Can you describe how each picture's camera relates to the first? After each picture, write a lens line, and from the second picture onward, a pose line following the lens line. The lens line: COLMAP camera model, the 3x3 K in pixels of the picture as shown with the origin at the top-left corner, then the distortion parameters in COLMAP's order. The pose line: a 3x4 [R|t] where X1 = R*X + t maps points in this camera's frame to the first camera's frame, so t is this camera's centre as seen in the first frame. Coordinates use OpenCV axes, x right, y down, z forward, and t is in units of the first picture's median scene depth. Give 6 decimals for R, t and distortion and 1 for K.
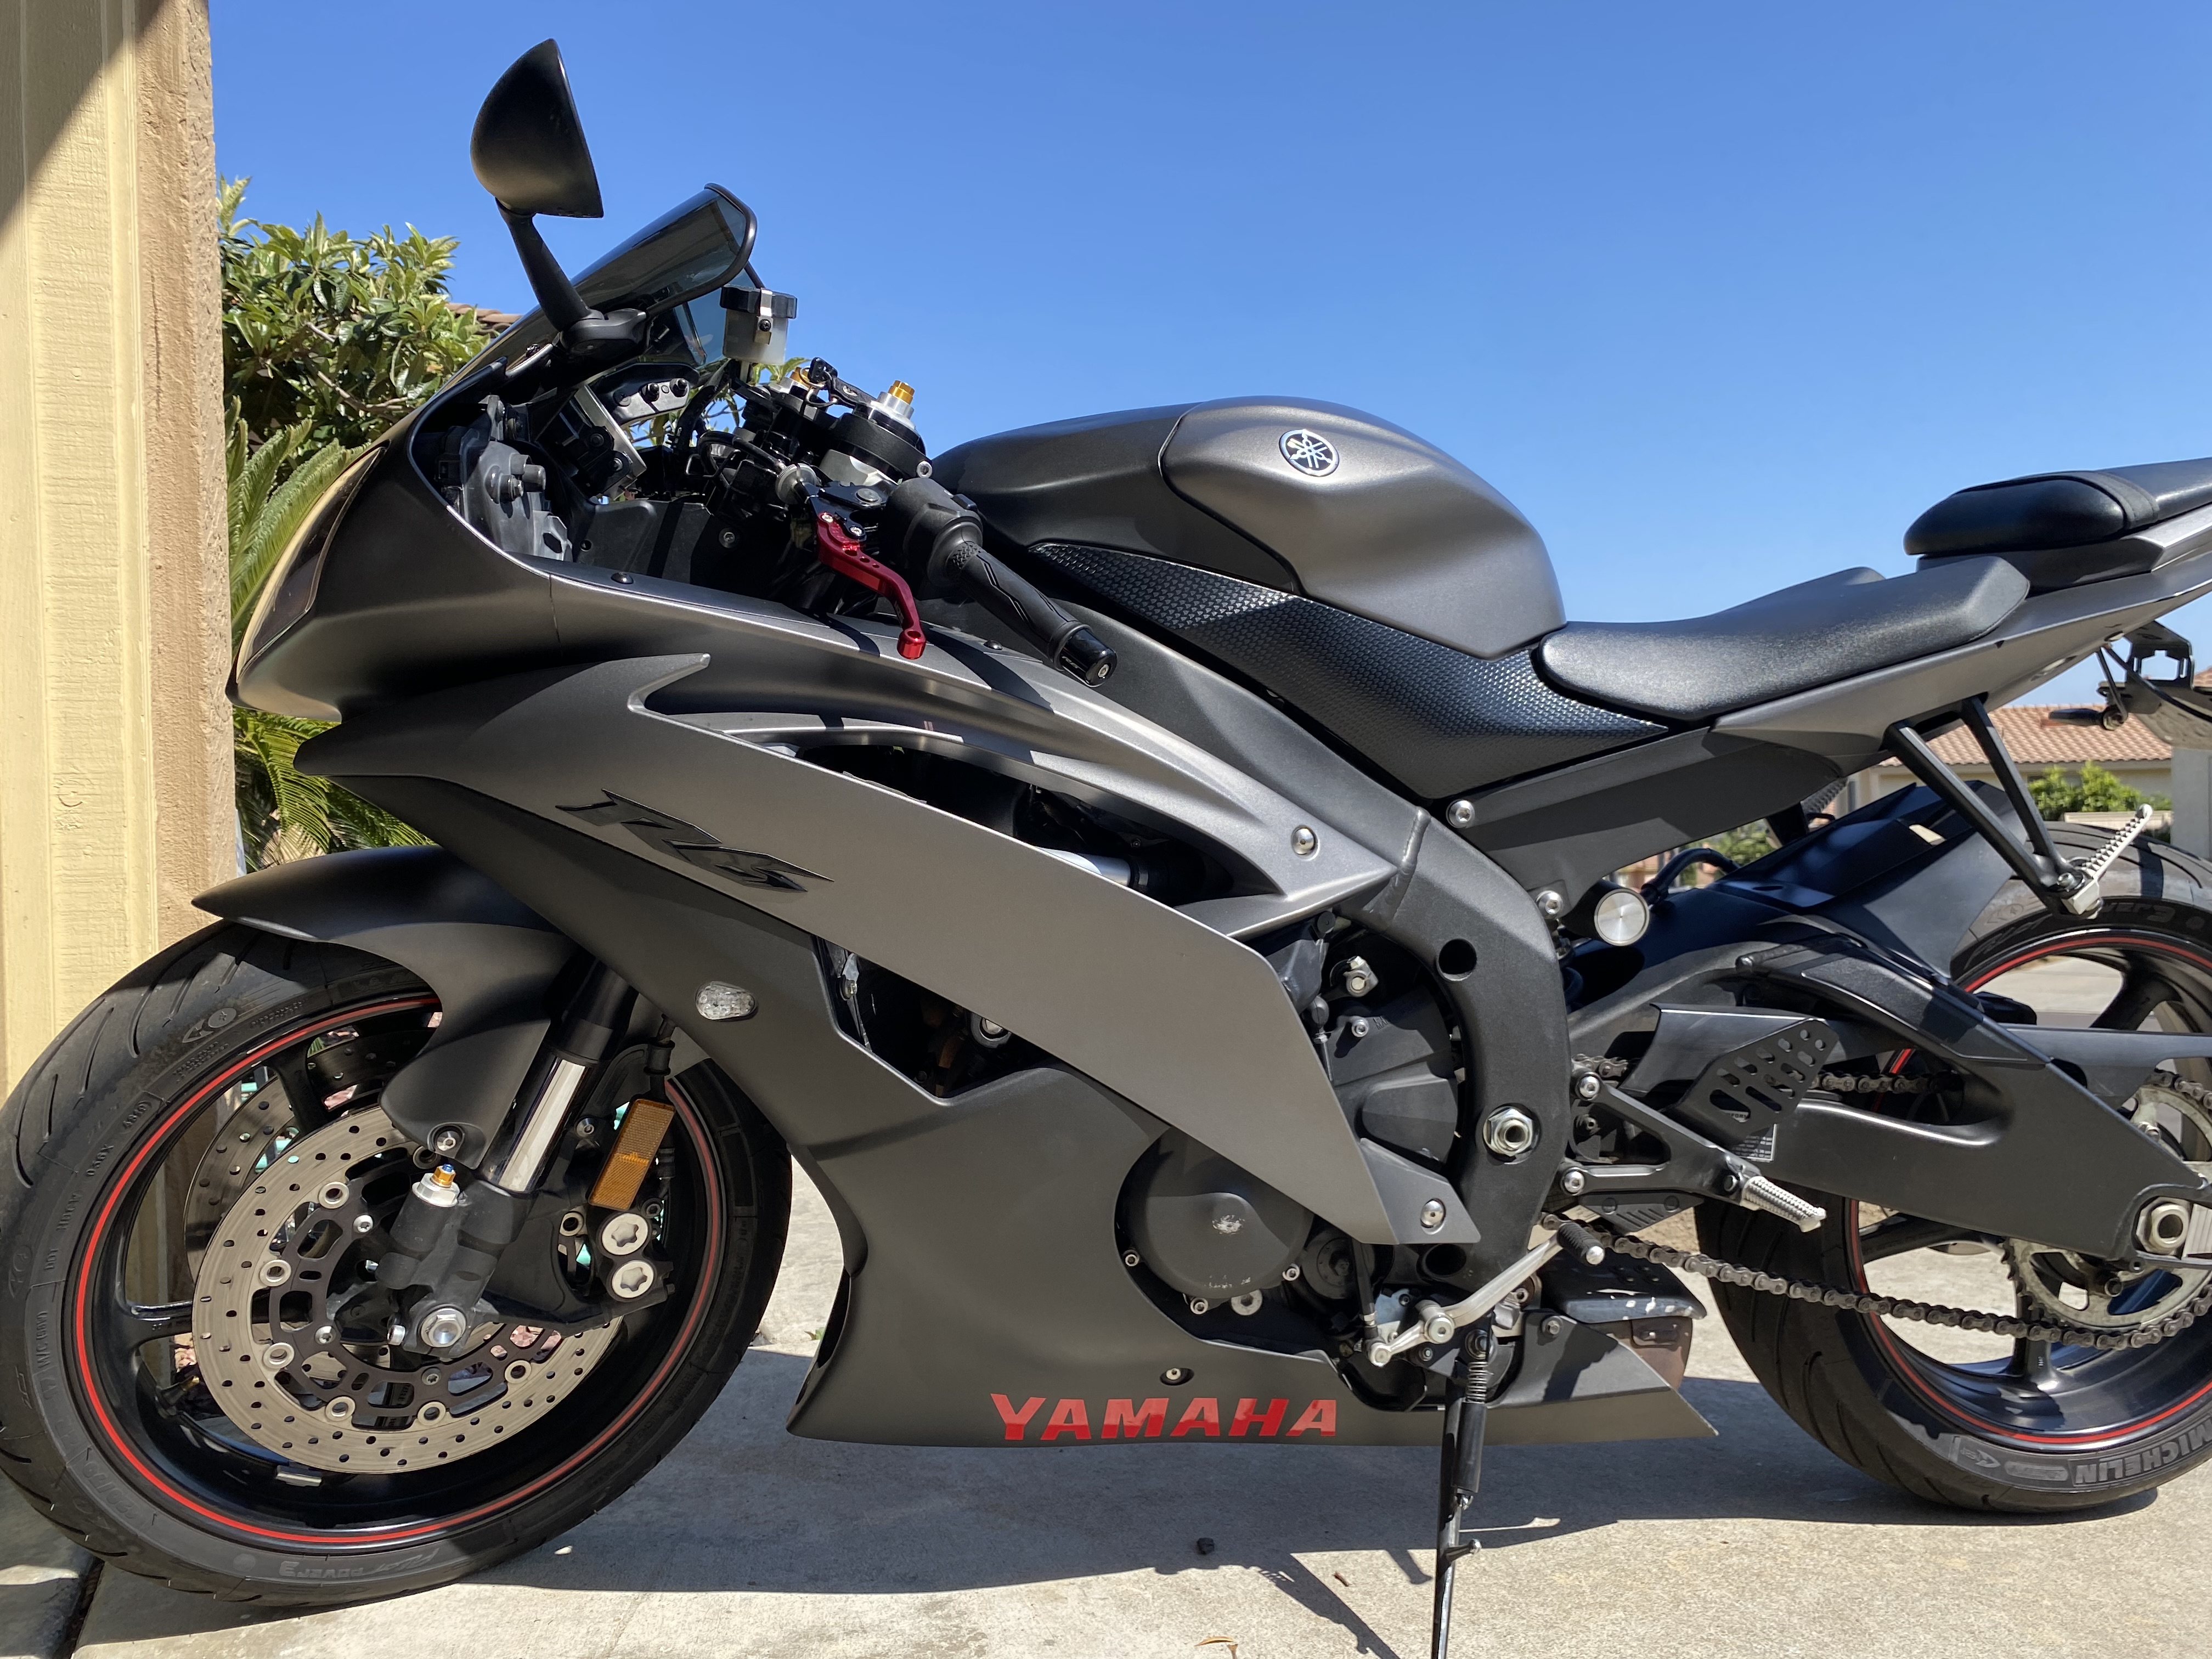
lens RADIAL K [[1688.7, 0, 1109.6], [0, 1688.7, 831.4], [0, 0, 1]] dist [0.023013, -0.019632]
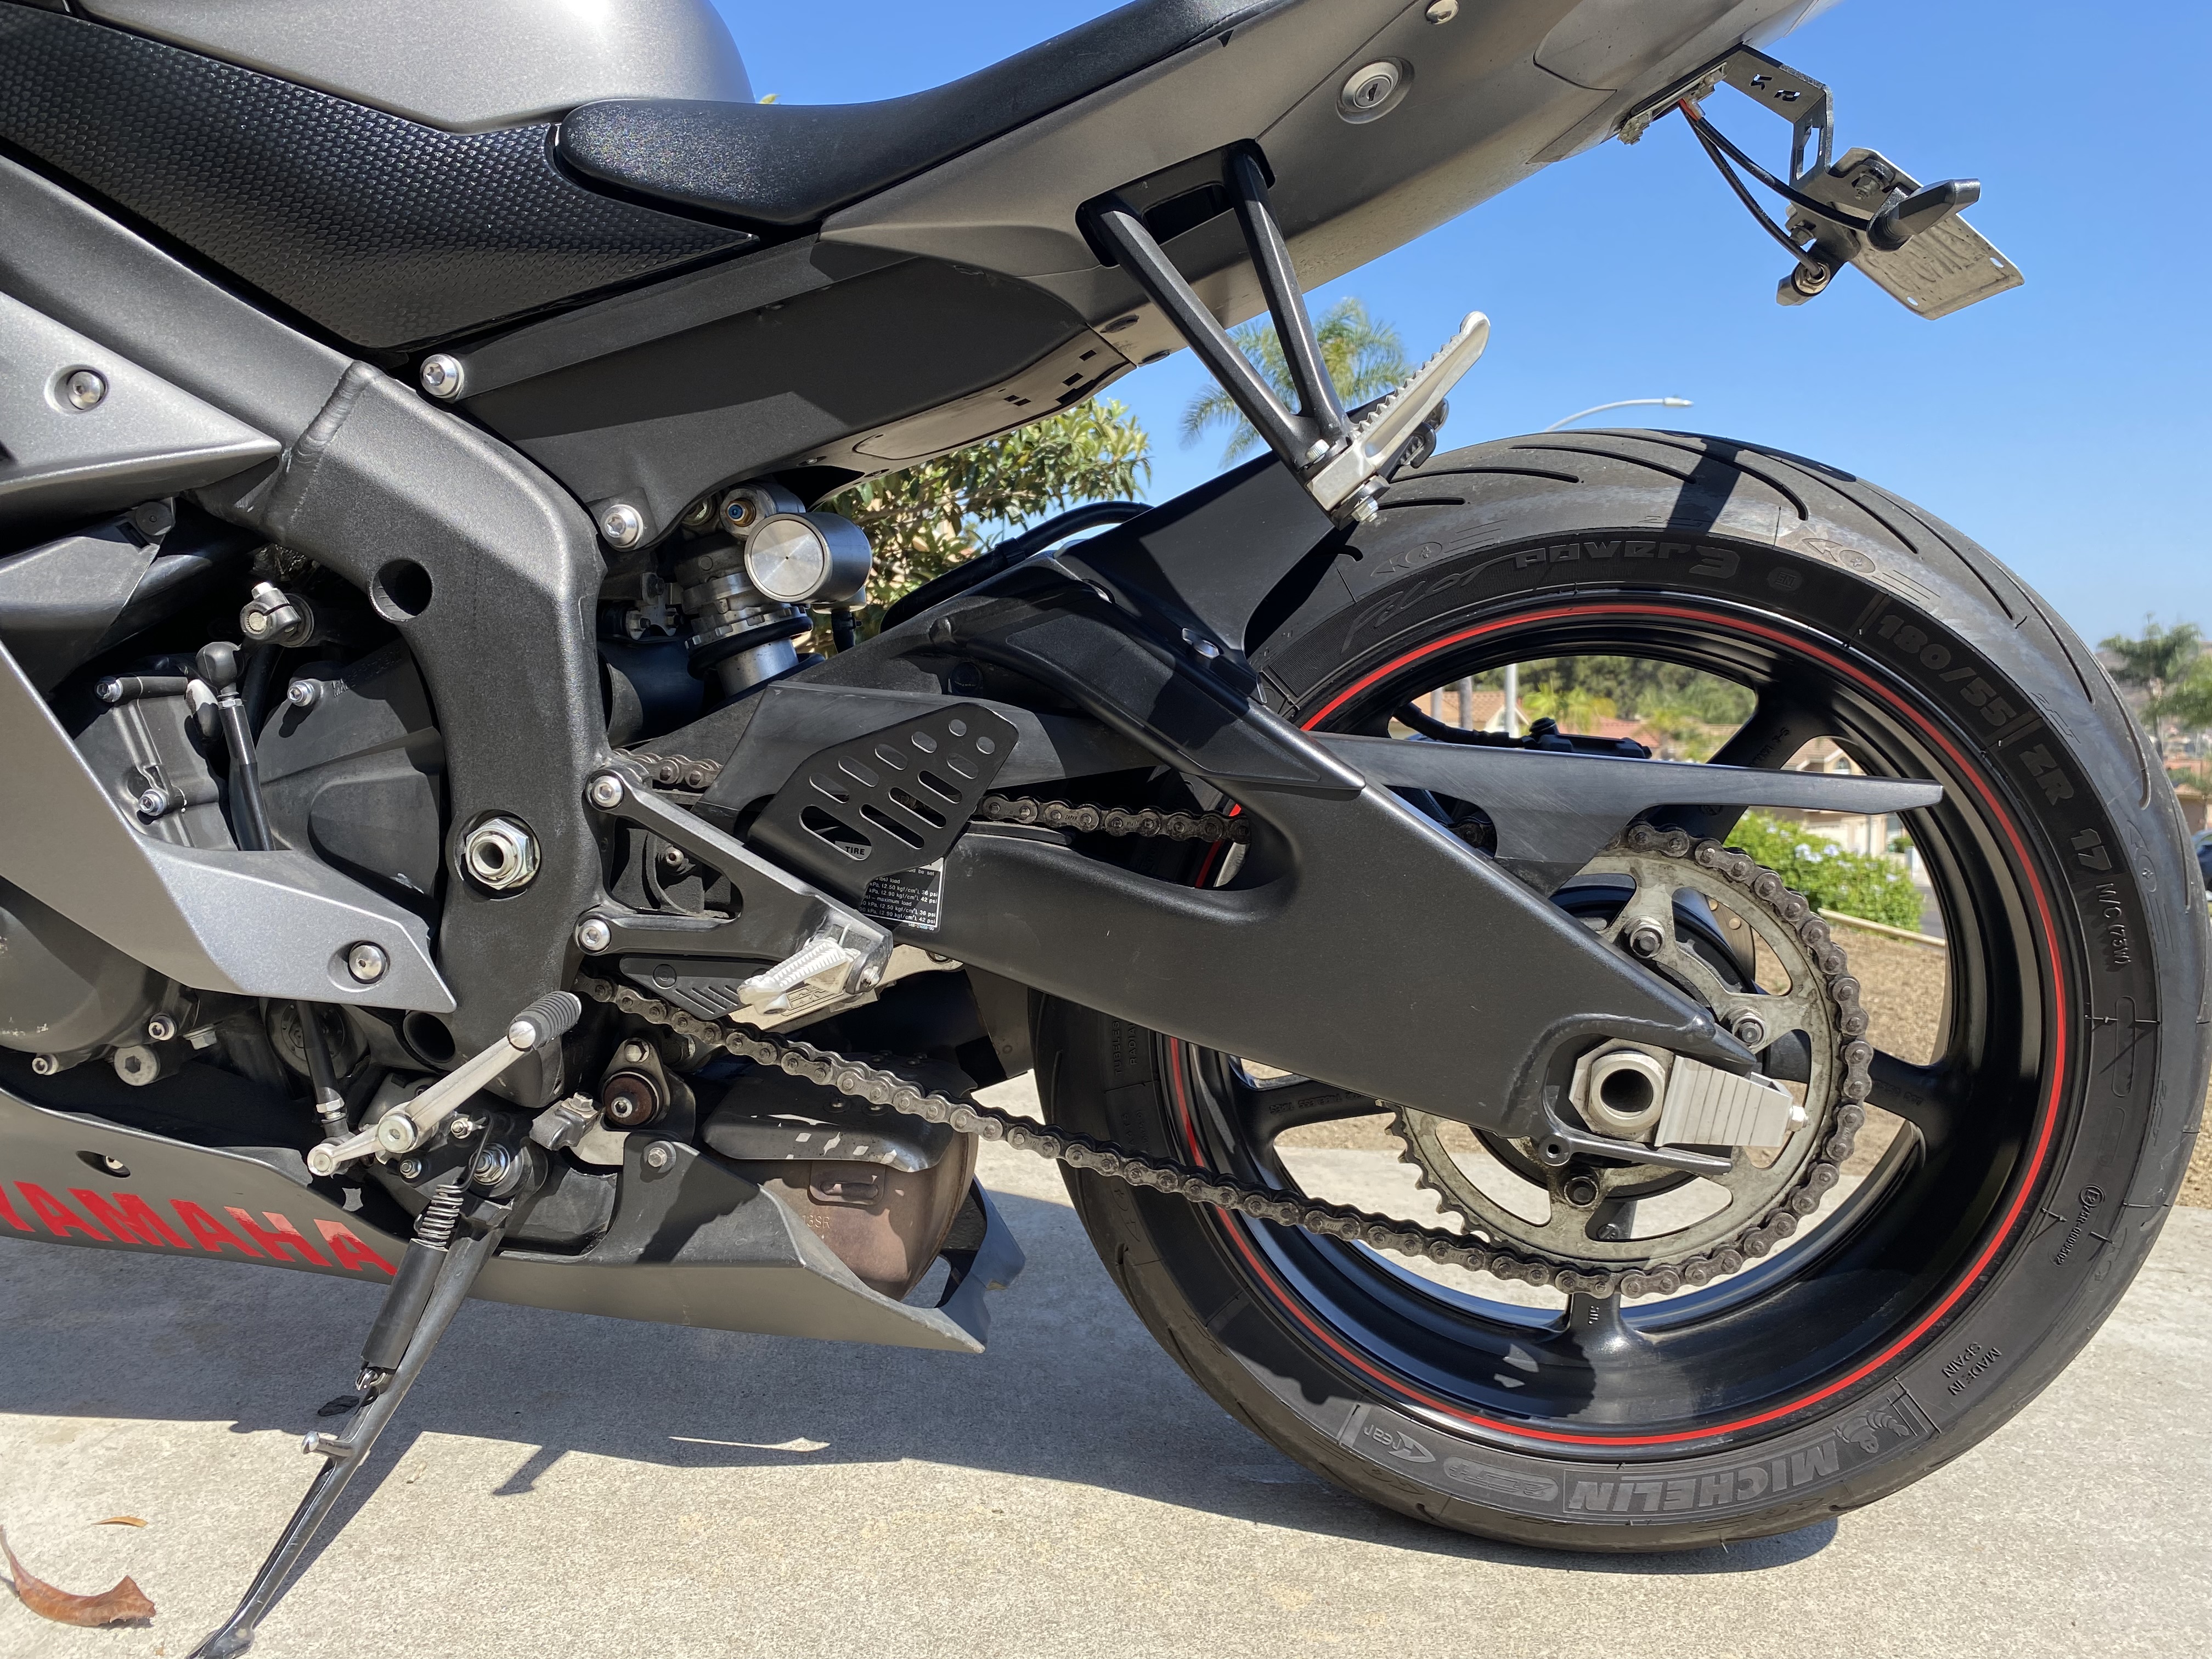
lens RADIAL K [[1688.7, 0, 1109.4], [0, 1688.7, 817.0], [0, 0, 1]] dist [0.023013, -0.019632]
pose [[0.954115, 0.039221, -0.296859, 0.656086], [-0.024784, 0.998327, 0.052242, 0.120355], [0.298411, -0.042488, 0.953491, 0.426251]]
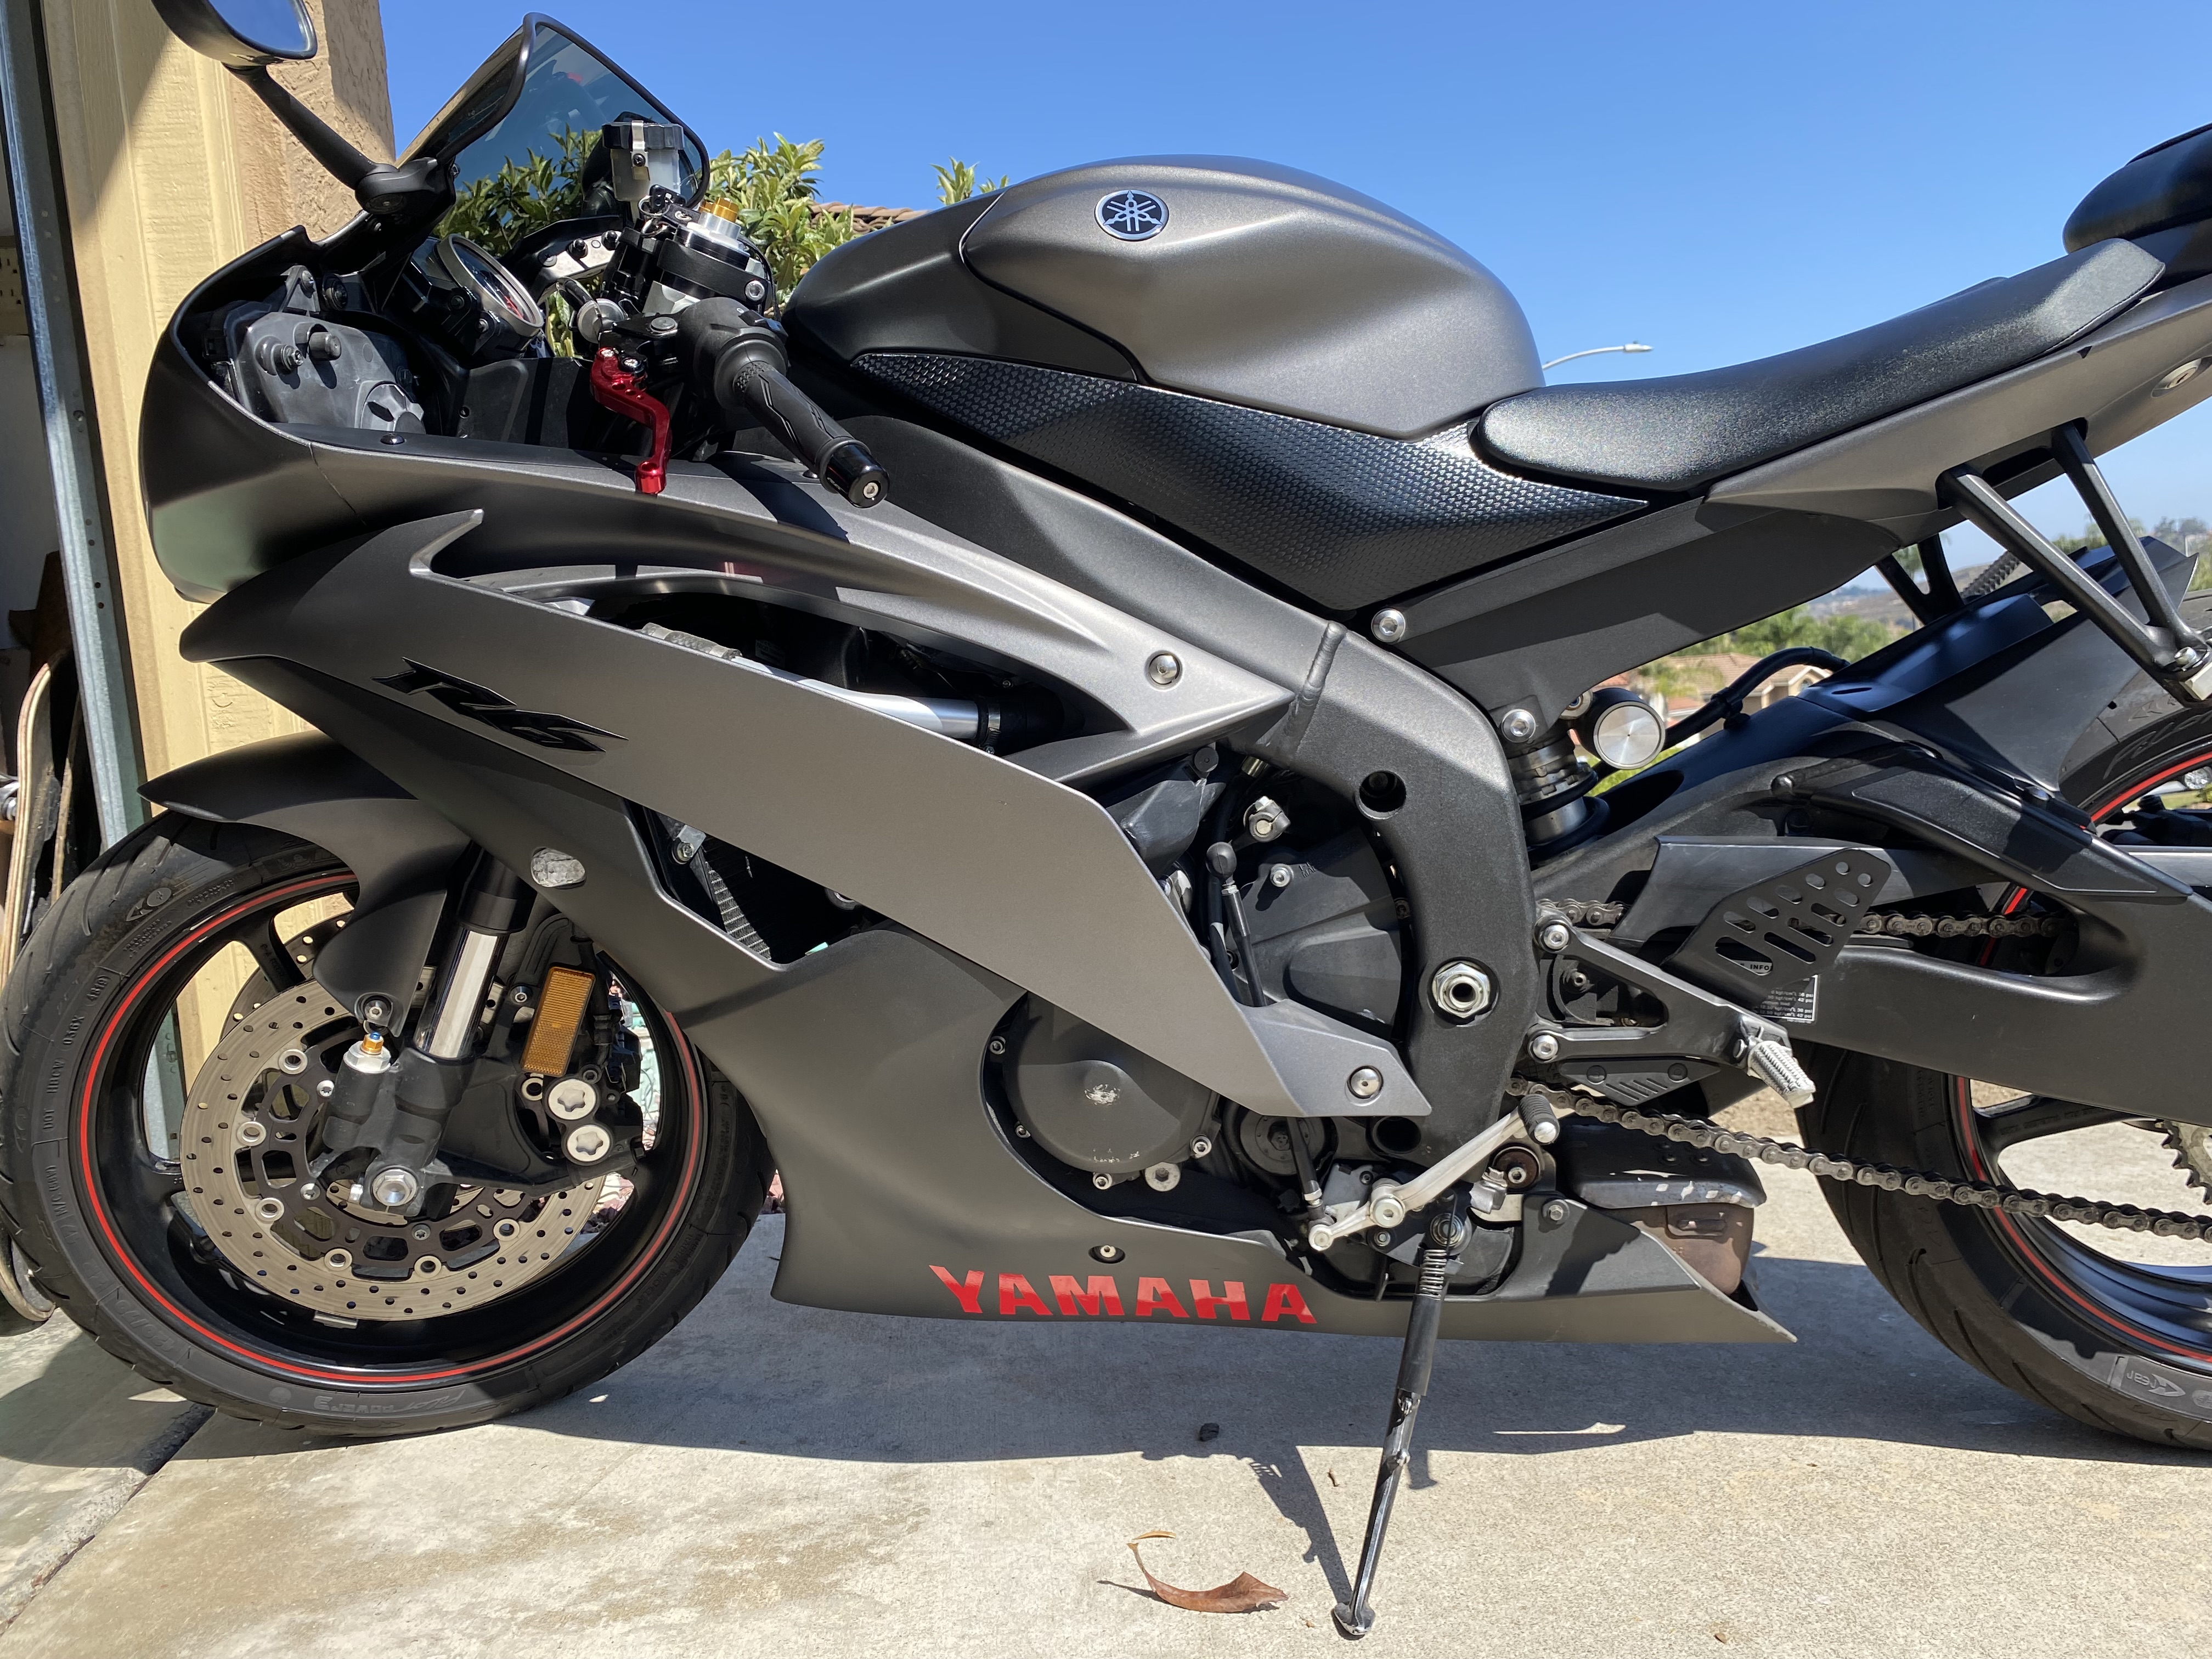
lens RADIAL K [[1688.7, 0, 1118.6], [0, 1688.7, 815.1], [0, 0, 1]] dist [0.023013, -0.019632]
pose [[0.961199, -0.038431, -0.273167, 0.302466], [0.058237, 0.996199, 0.064769, 0.022087], [0.269640, -0.078164, 0.959784, 0.129733]]
